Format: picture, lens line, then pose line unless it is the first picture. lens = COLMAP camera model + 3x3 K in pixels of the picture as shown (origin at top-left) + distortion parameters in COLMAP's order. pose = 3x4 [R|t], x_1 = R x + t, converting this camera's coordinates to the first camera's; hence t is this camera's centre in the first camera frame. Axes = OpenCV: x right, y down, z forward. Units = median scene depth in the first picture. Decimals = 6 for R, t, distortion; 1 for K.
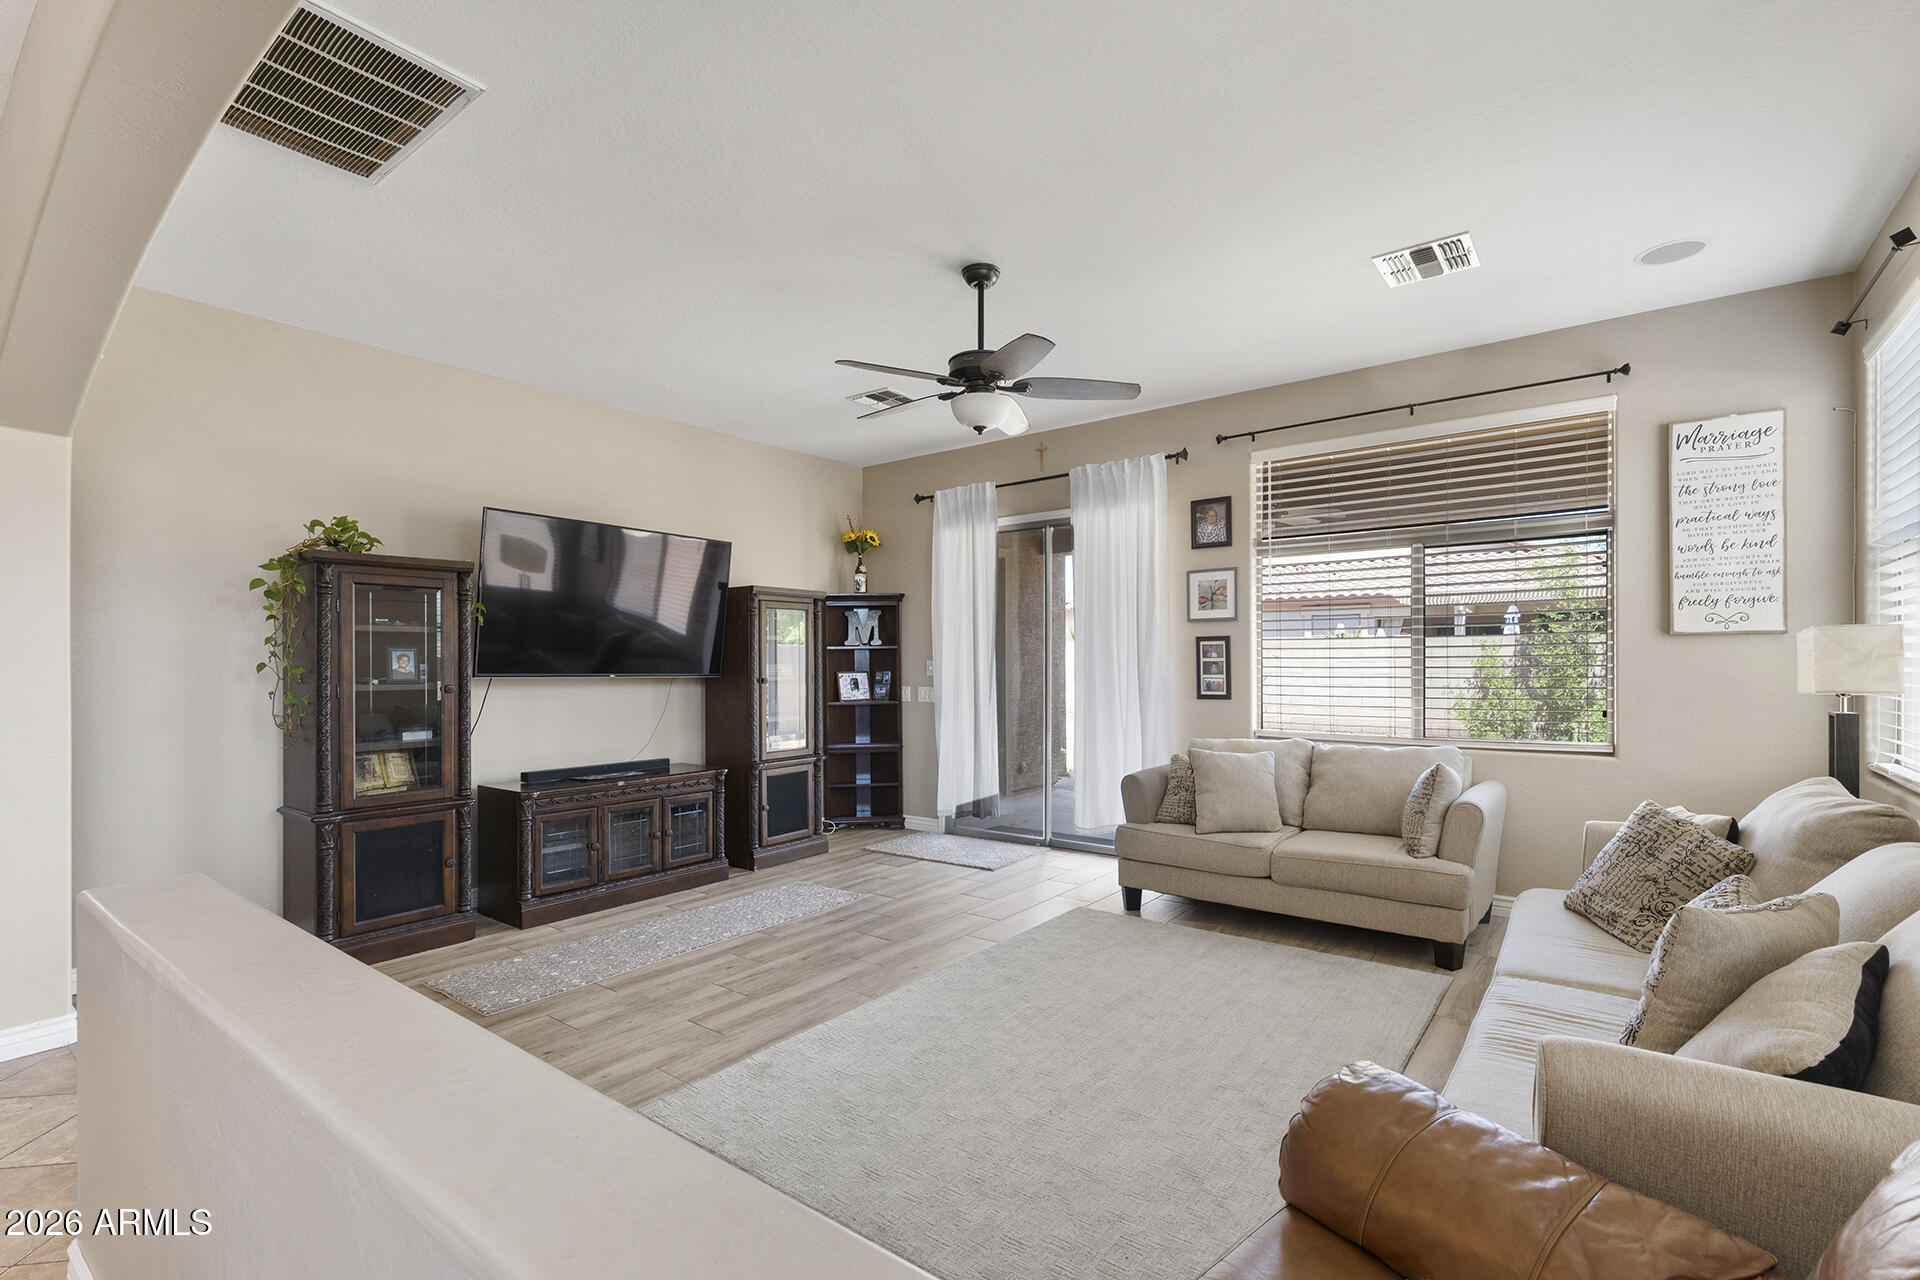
lens RADIAL K [[870.0, 0, 959.7], [0, 870.0, 665.4], [0, 0, 1]] dist [0.010547, -0.000811]
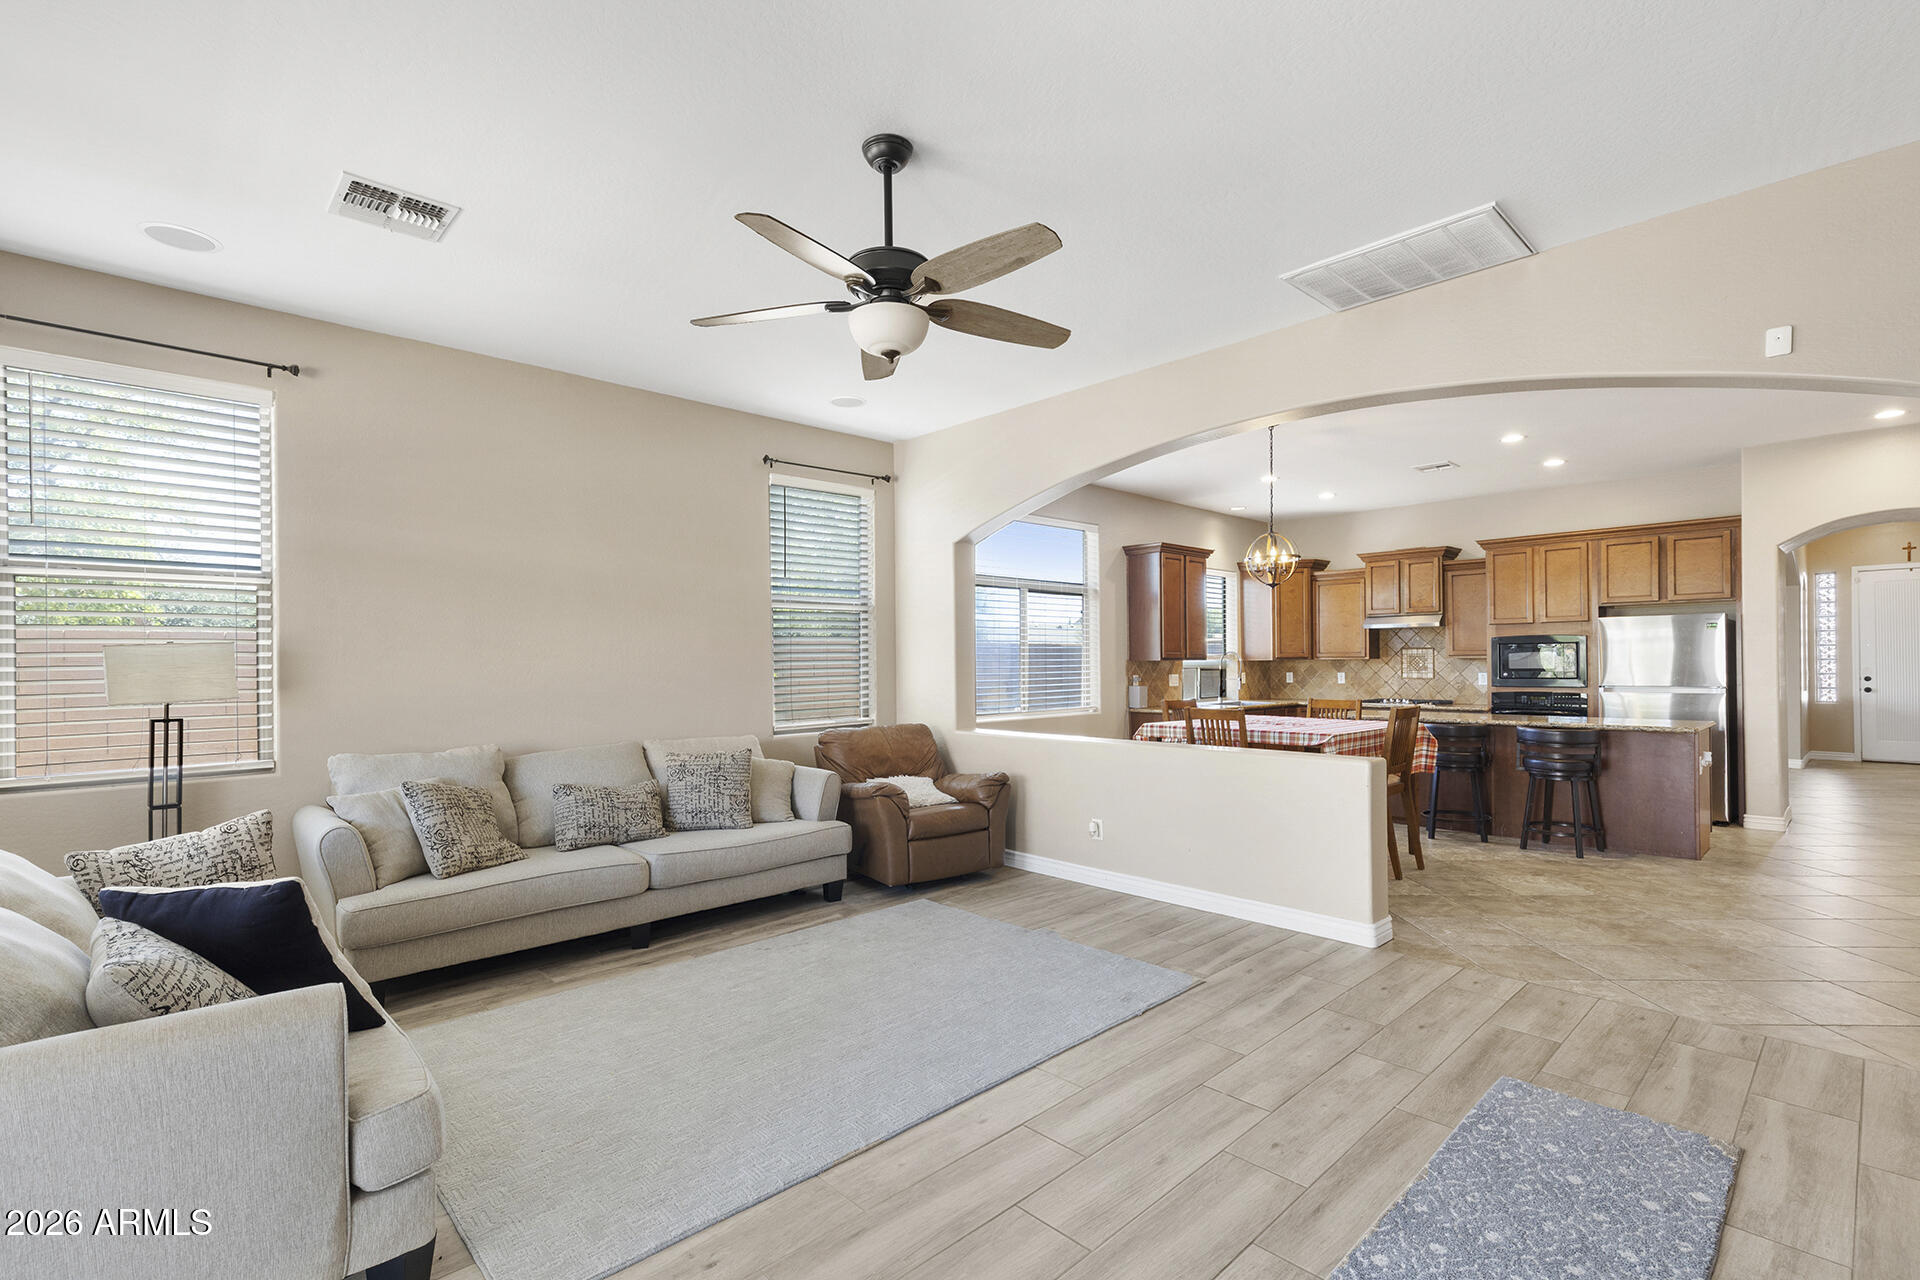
lens RADIAL K [[873.1, 0, 960.5], [0, 873.1, 656.7], [0, 0, 1]] dist [0.009460, -0.000346]
pose [[-0.987851, 0.014362, 0.154737, -0.102367], [0.014590, 0.999894, 0.000338, -0.006288], [-0.154716, 0.002591, -0.987956, 1.188069]]
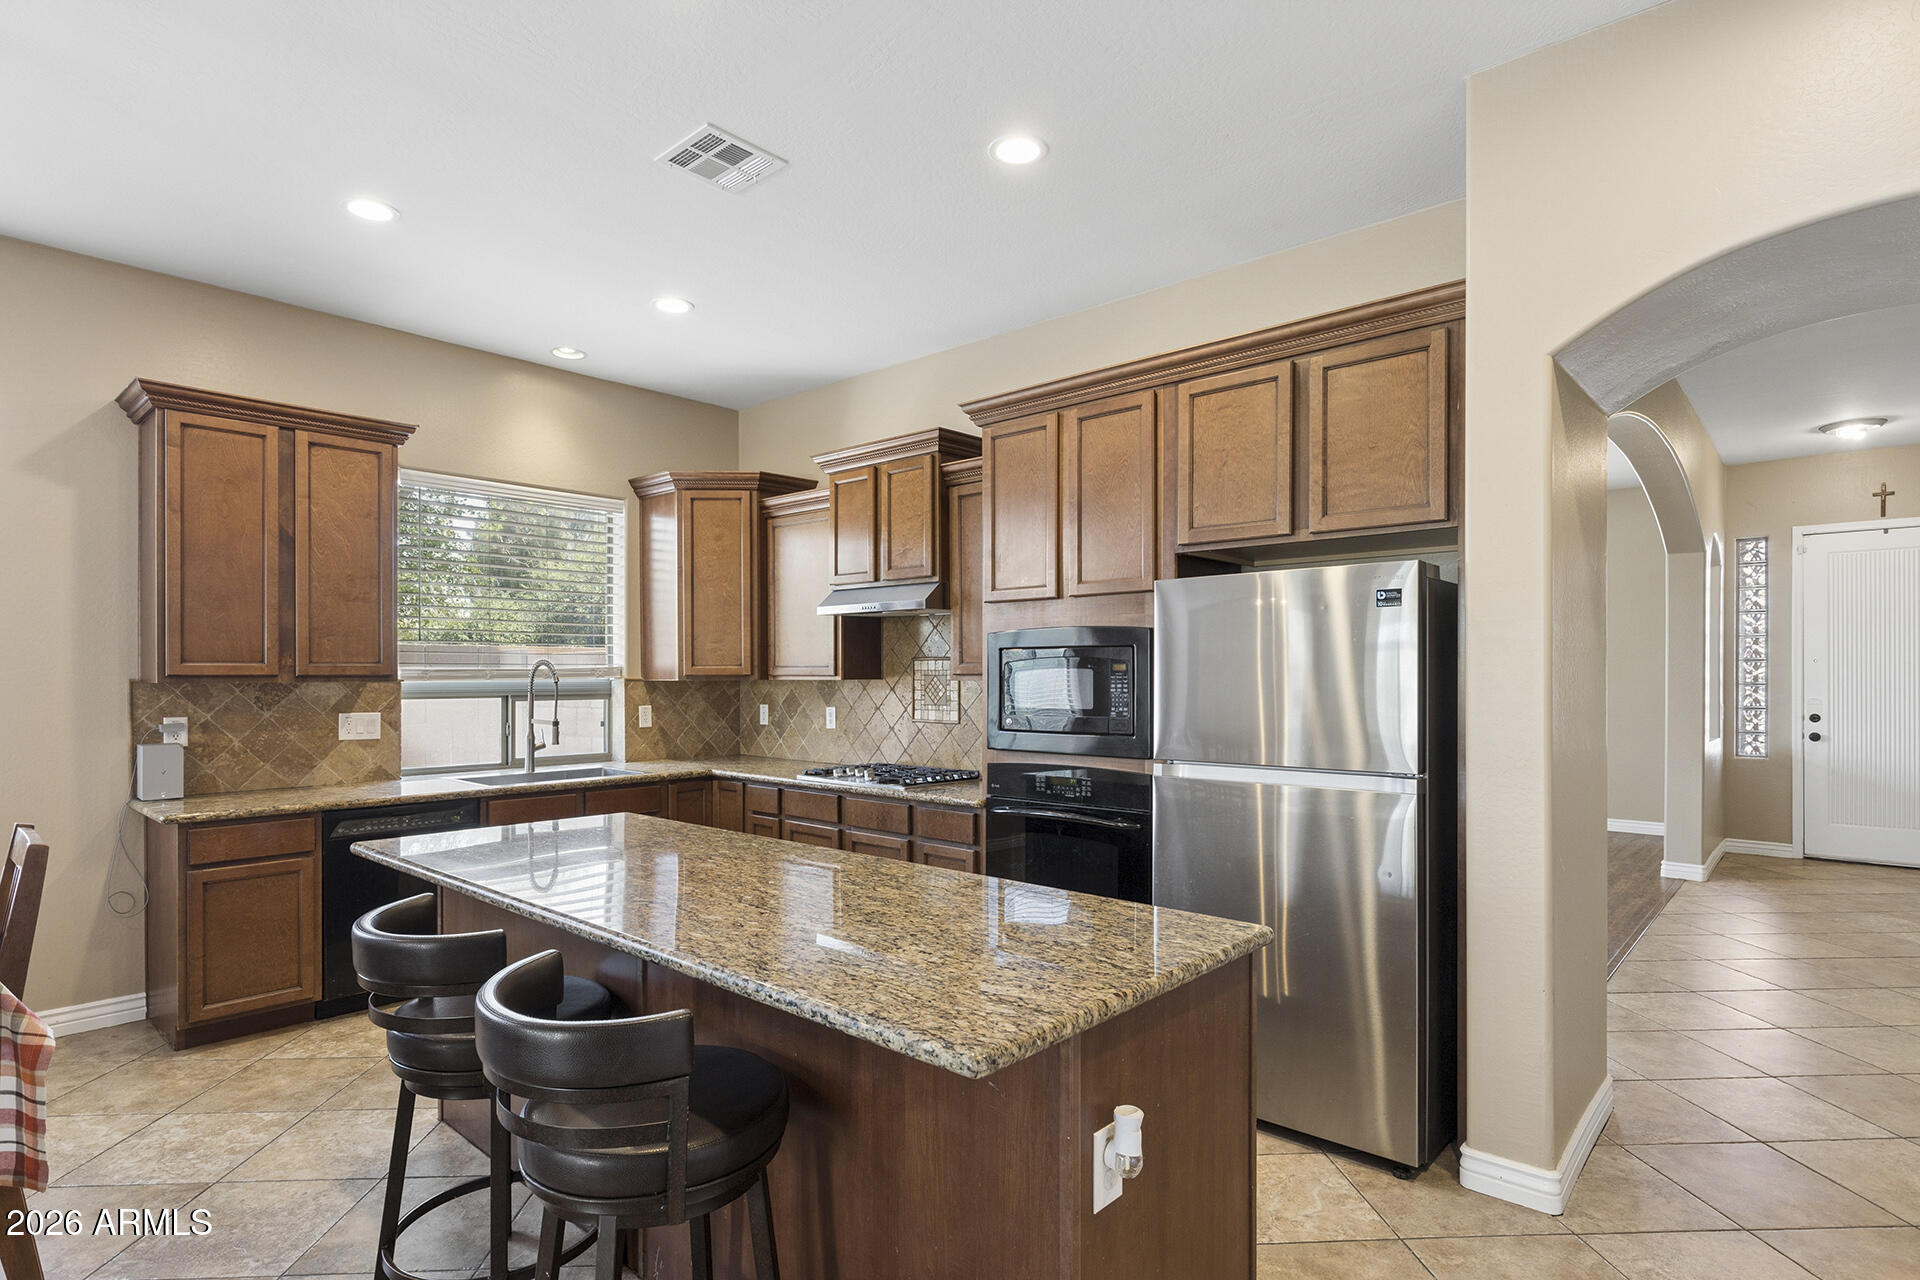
lens RADIAL K [[986.8, 0, 958.3], [0, 986.8, 673.7], [0, 0, 1]] dist [0.000789, 0.001272]
pose [[-0.996990, 0.006005, 0.077302, -0.819002], [0.006655, 0.999945, 0.008157, -0.002255], [-0.077249, 0.008647, -0.996974, 0.255330]]
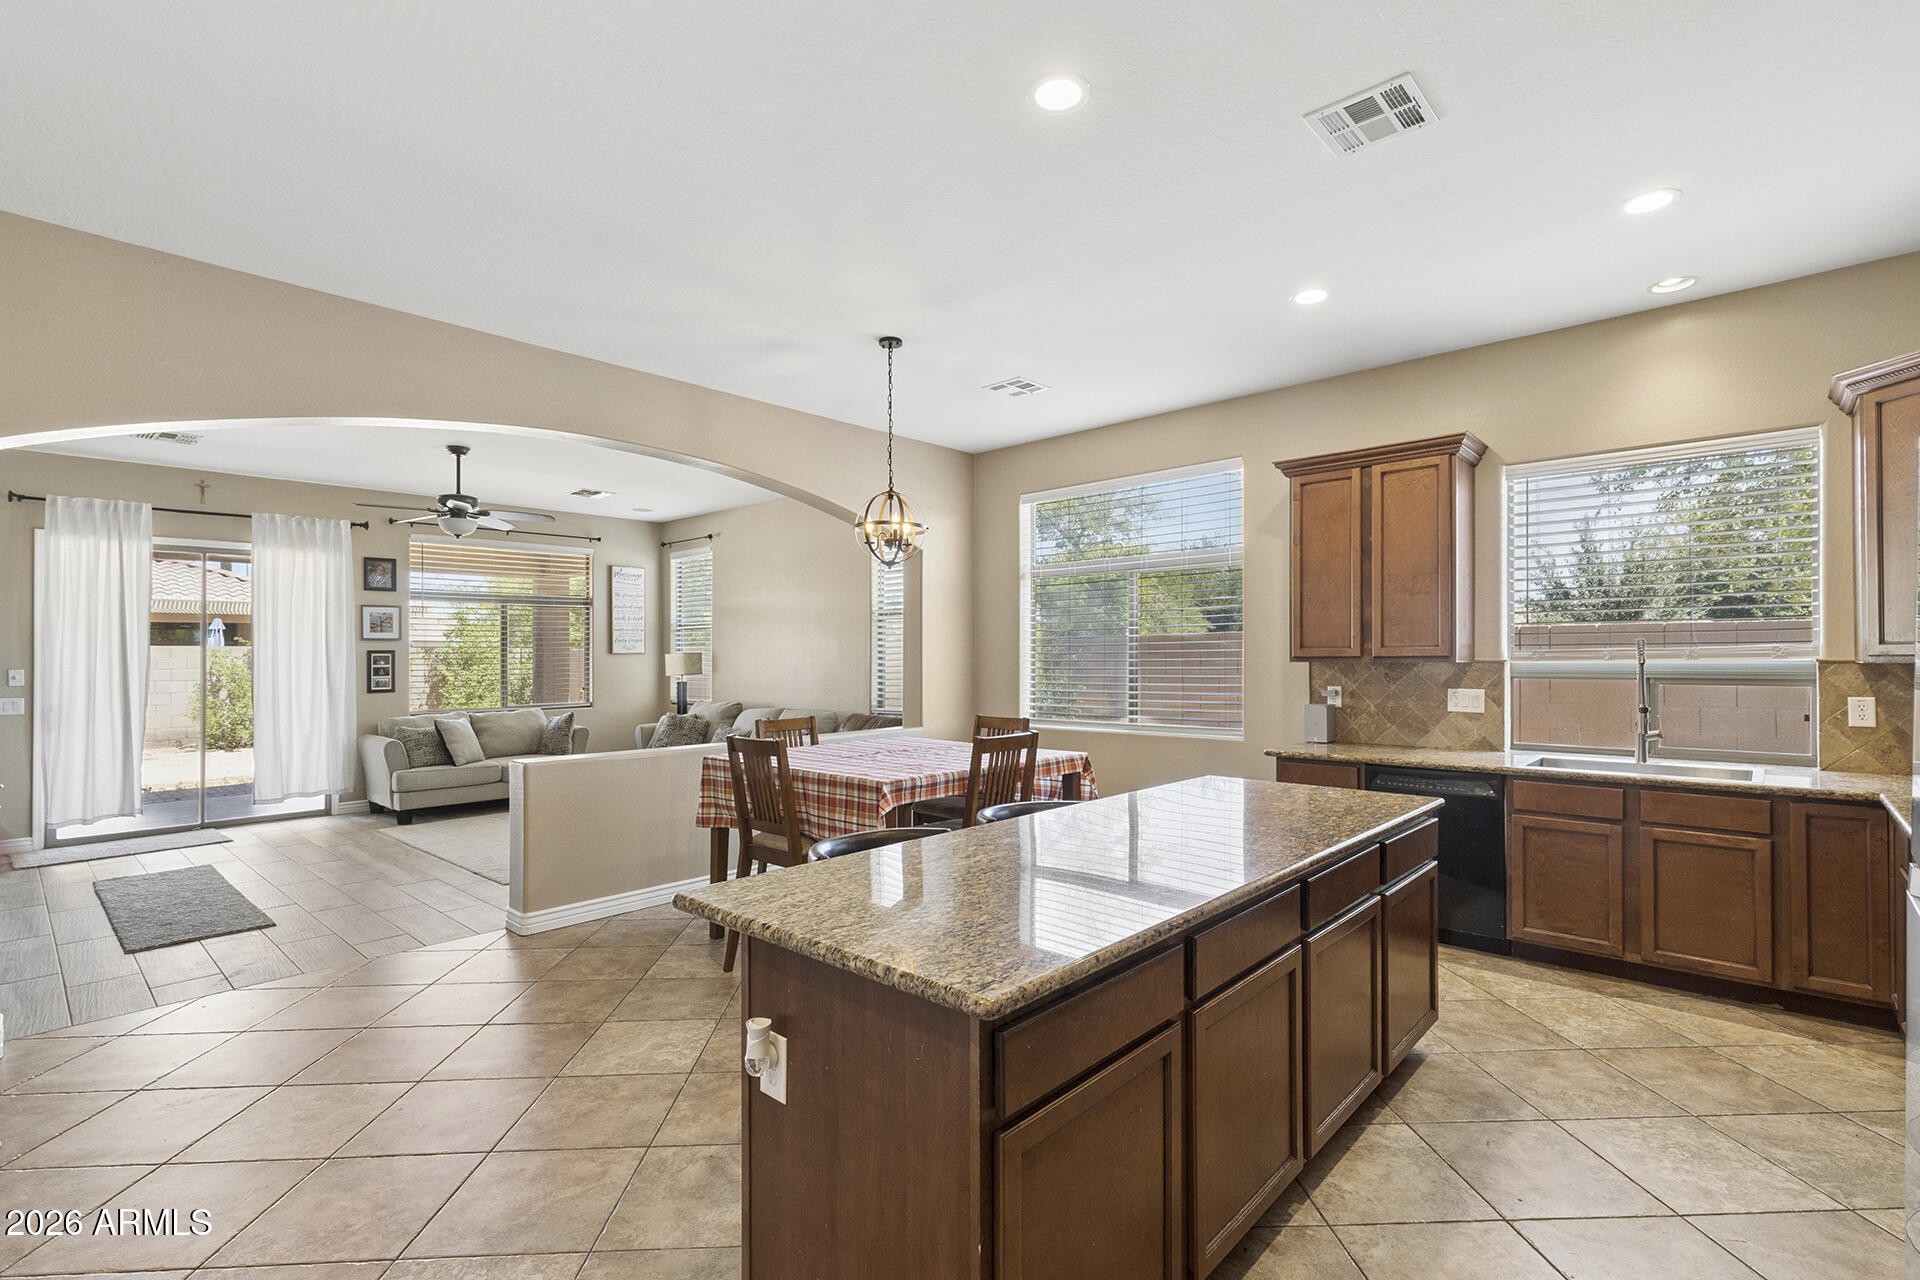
lens RADIAL K [[878.1, 0, 969.3], [0, 878.1, 648.8], [0, 0, 1]] dist [0.004291, 0.000889]
pose [[0.081513, 0.015026, 0.996559, -1.143432], [0.013763, 0.999774, -0.016201, 0.002434], [-0.996577, 0.015036, 0.081288, -0.127522]]
